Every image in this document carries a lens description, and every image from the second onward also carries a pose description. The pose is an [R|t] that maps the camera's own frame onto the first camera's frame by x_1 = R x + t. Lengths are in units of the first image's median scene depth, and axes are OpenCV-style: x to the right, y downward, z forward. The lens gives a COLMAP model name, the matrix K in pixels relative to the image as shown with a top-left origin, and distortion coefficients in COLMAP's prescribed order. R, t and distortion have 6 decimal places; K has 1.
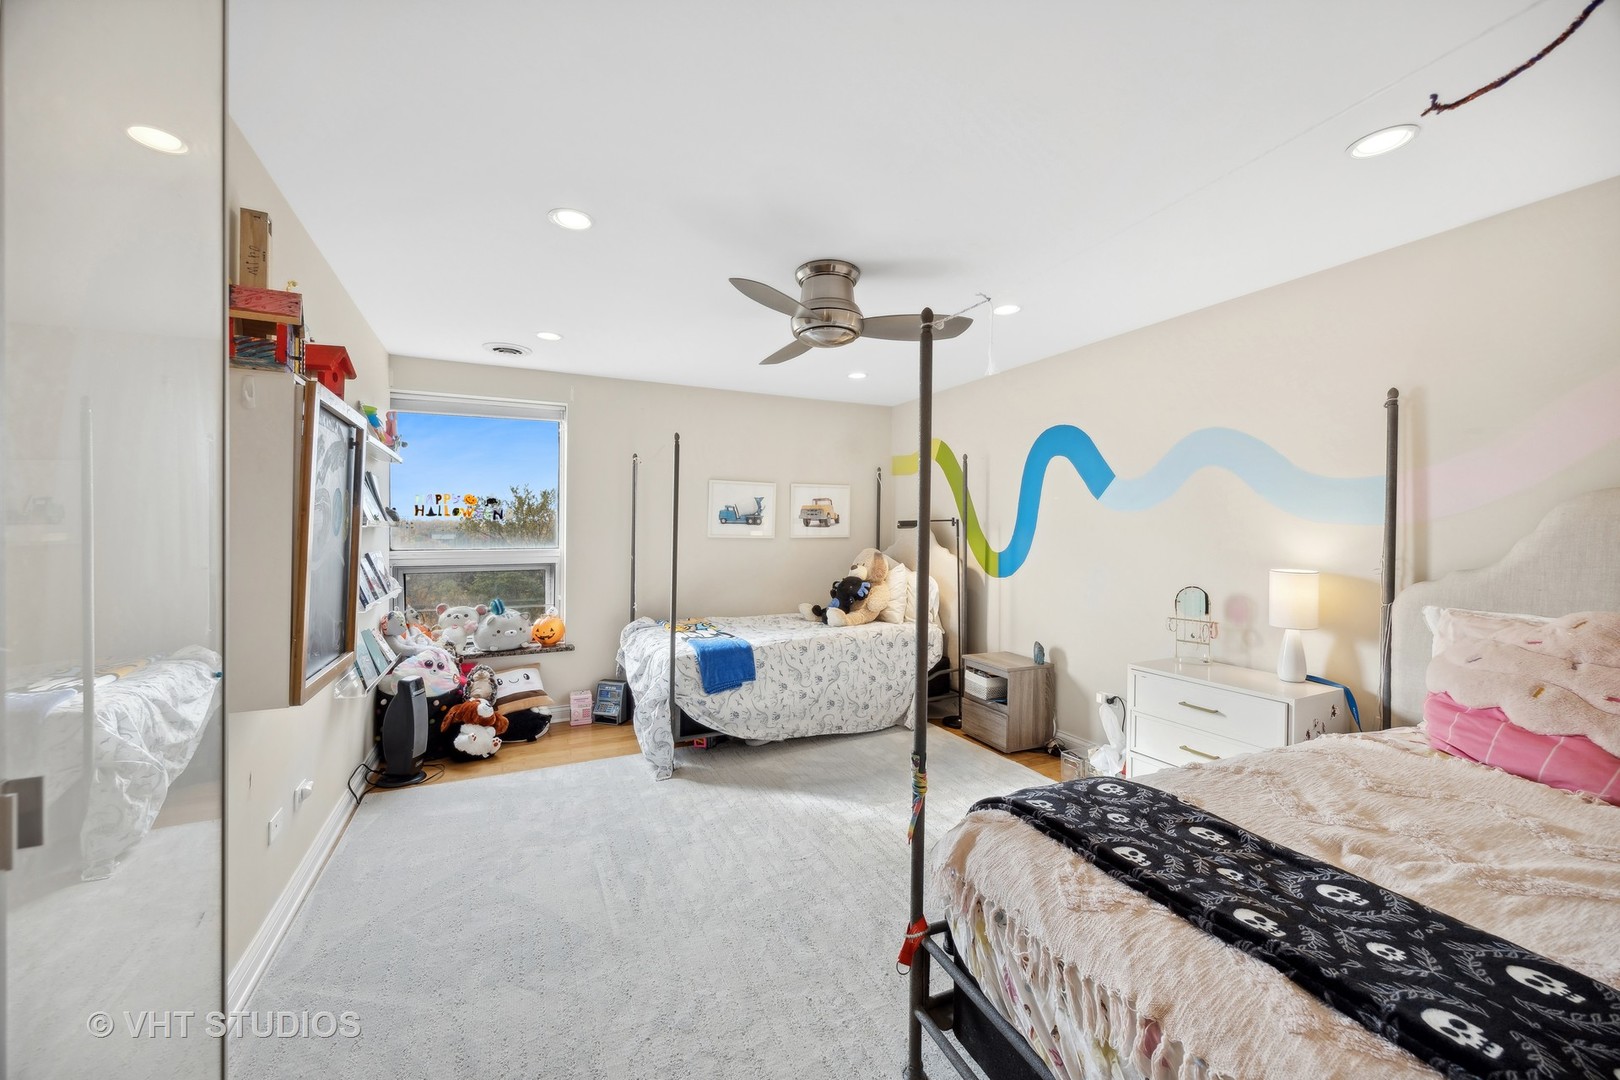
lens RADIAL K [[622.9, 0, 815.7], [0, 622.9, 526.2], [0, 0, 1]] dist [-0.002741, 0.000317]
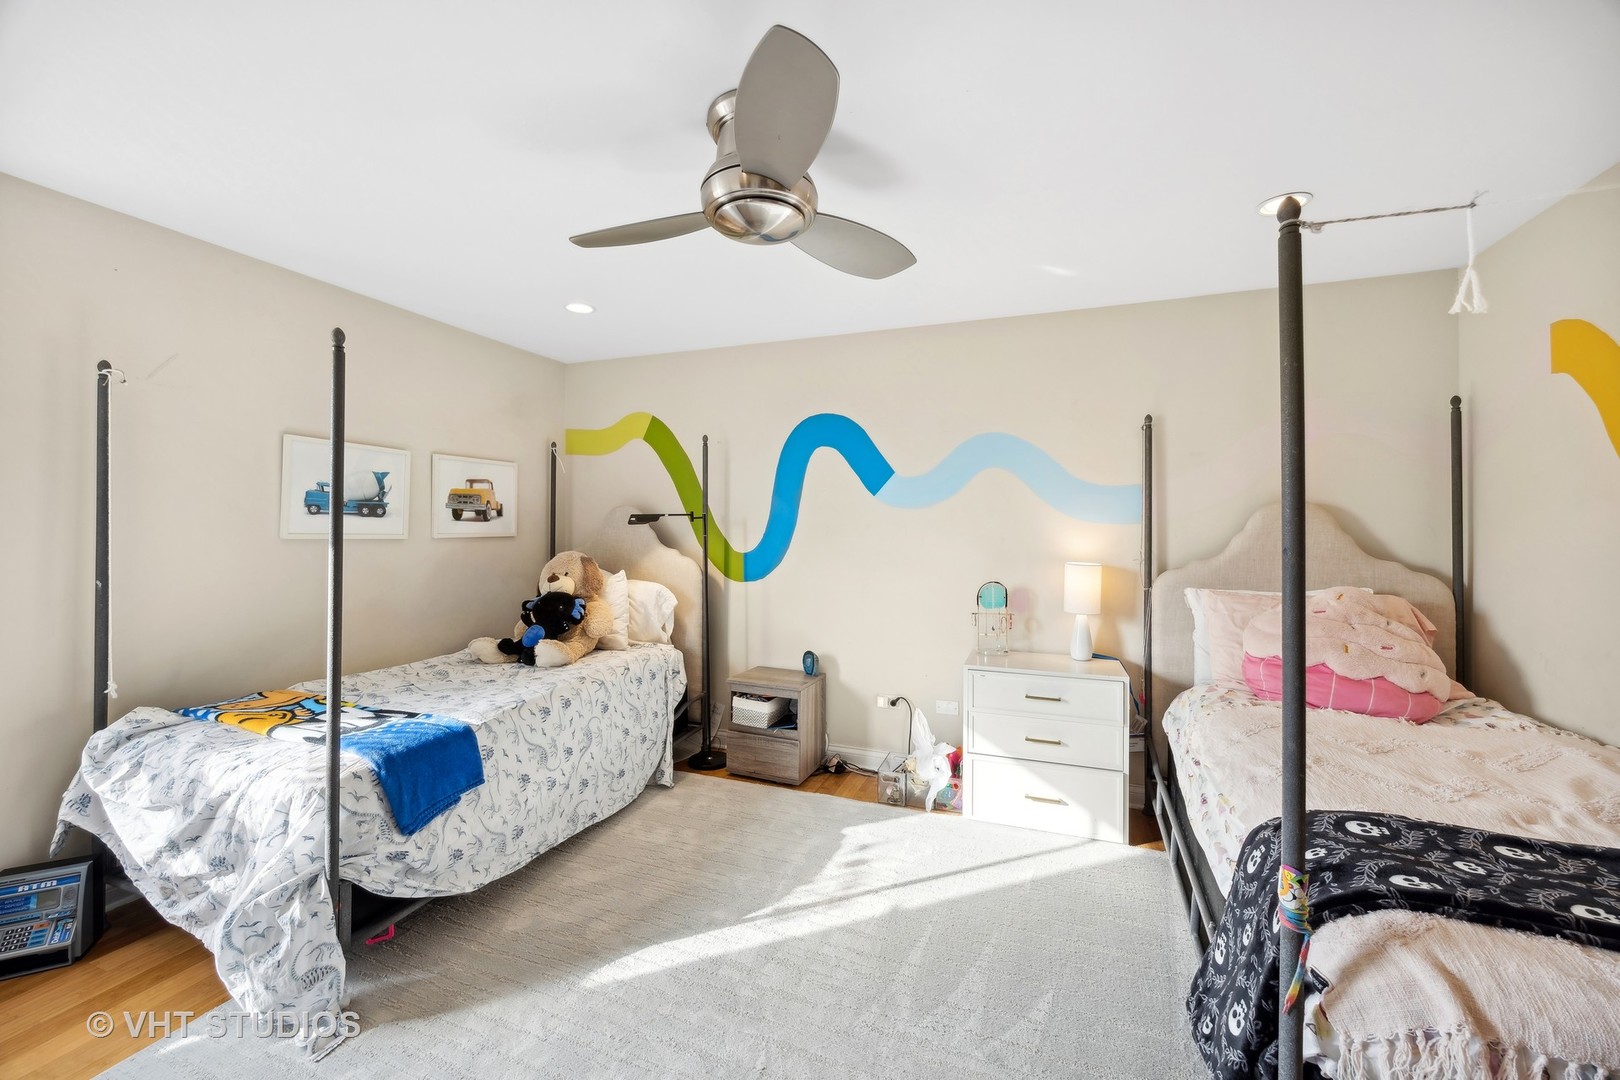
lens RADIAL K [[622.9, 0, 815.7], [0, 622.9, 526.2], [0, 0, 1]] dist [-0.002741, 0.000317]
pose [[0.725713, 0.002879, 0.687992, -0.260248], [-0.007968, 0.999959, 0.004221, 0.001155], [-0.687952, -0.008545, 0.725706, 0.345578]]
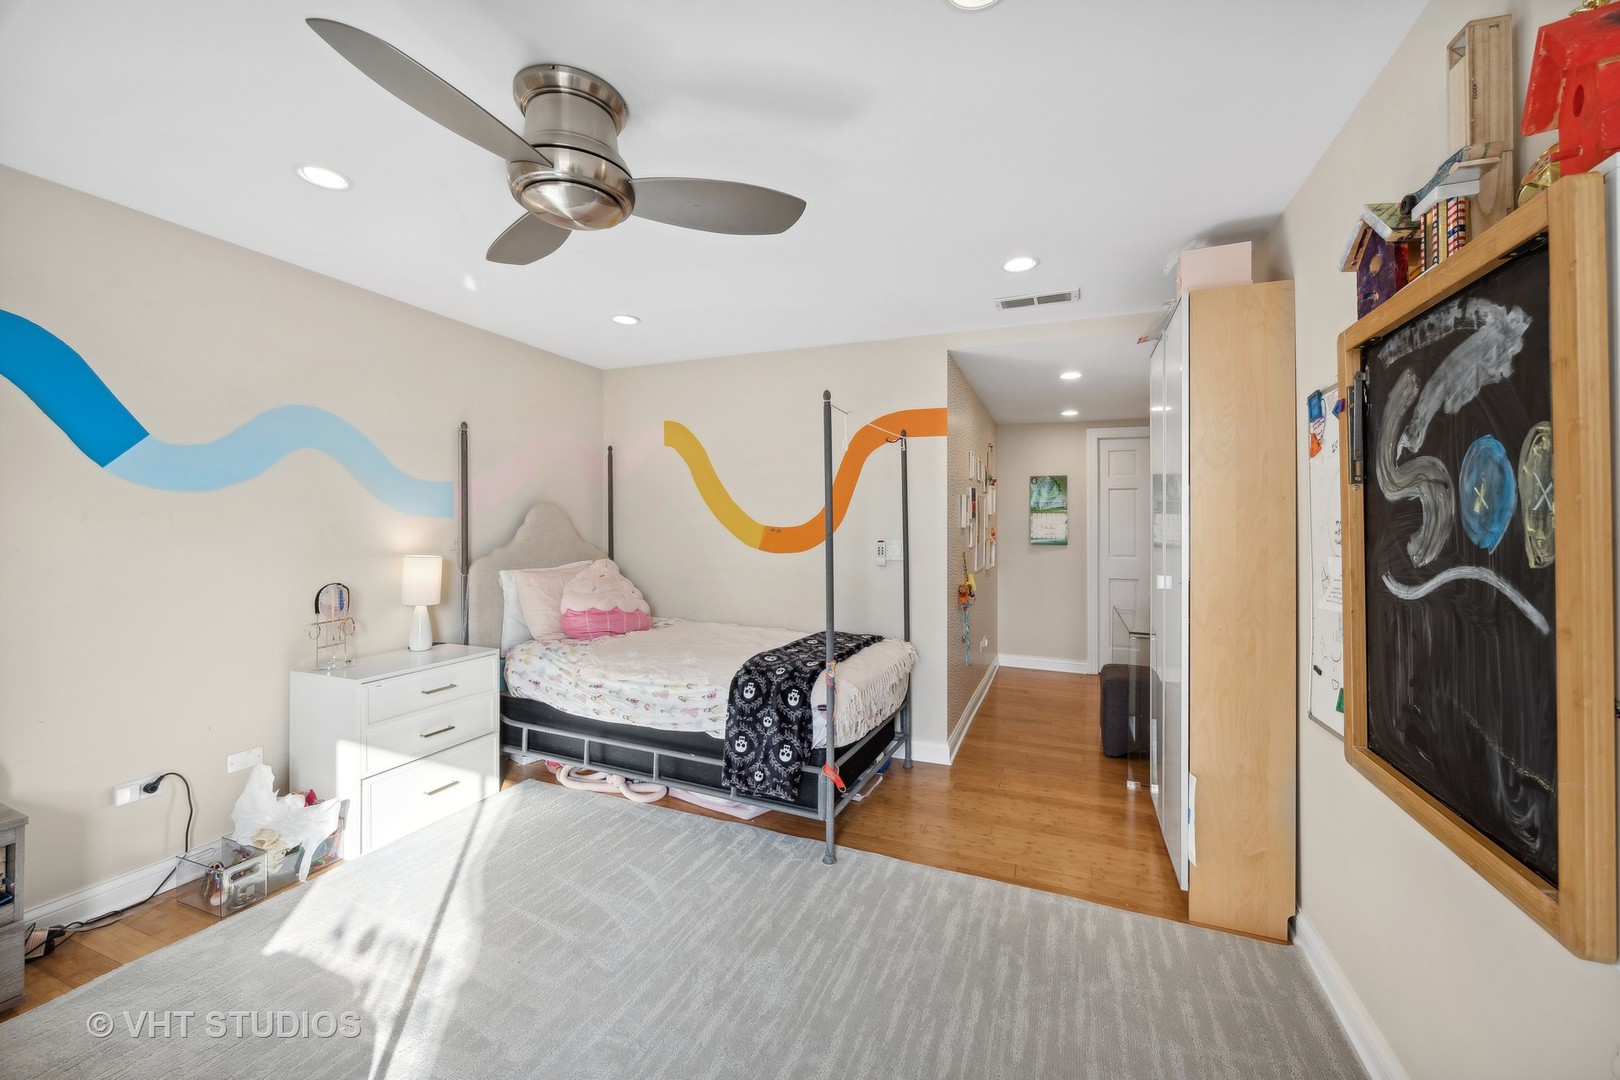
lens RADIAL K [[622.9, 0, 810.9], [0, 622.9, 513.1], [0, 0, 1]] dist [-0.001474, -0.000093]
pose [[-0.662859, 0.006559, 0.748715, -0.410023], [-0.016163, 0.999603, -0.023067, 0.003791], [-0.748570, -0.027391, -0.662490, 0.842083]]
